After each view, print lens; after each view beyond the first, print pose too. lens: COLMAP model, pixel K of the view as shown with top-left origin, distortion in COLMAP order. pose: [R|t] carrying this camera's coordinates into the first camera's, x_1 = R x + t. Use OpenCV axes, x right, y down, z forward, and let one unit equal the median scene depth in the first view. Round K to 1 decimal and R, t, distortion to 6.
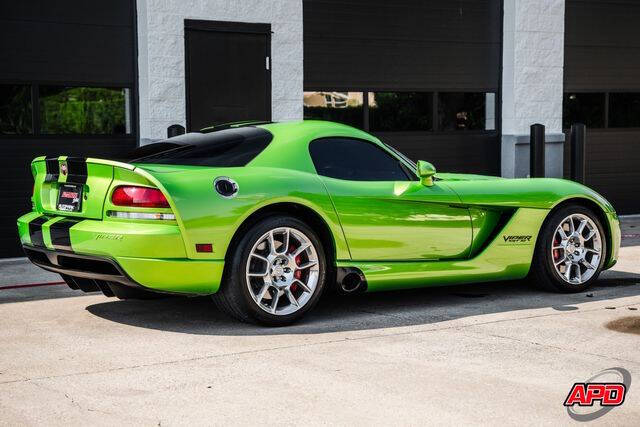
lens RADIAL K [[1451.0, 0, 315.3], [0, 1451.0, 219.7], [0, 0, 1]] dist [0.467039, 0.000000]
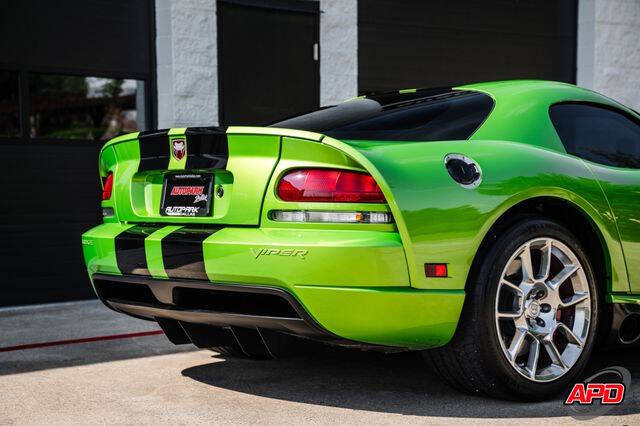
lens RADIAL K [[1451.0, 0, 308.0], [0, 1451.0, 225.6], [0, 0, 1]] dist [0.467039, 0.000000]
pose [[0.995805, -0.008075, 0.091140, -0.172406], [0.011683, 0.999166, -0.039128, 0.022654], [-0.090748, 0.040028, 0.995069, 0.382310]]
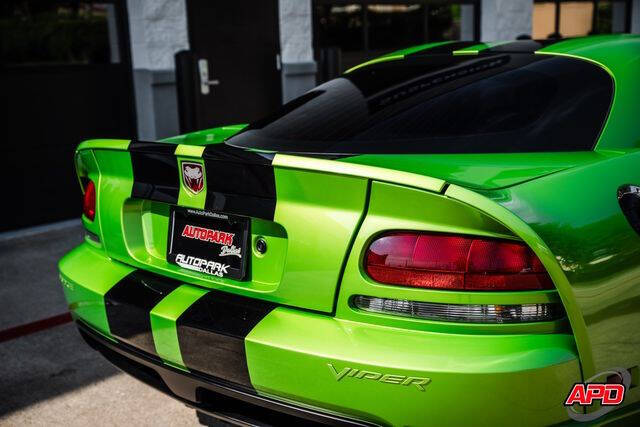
lens RADIAL K [[924.1, 0, 311.1], [0, 924.1, 227.7], [0, 0, 1]] dist [0.226139, 0.000000]
pose [[0.982193, -0.066103, 0.175859, -0.184733], [0.042338, 0.989857, 0.135610, -0.054214], [-0.183039, -0.125750, 0.975030, 0.731685]]
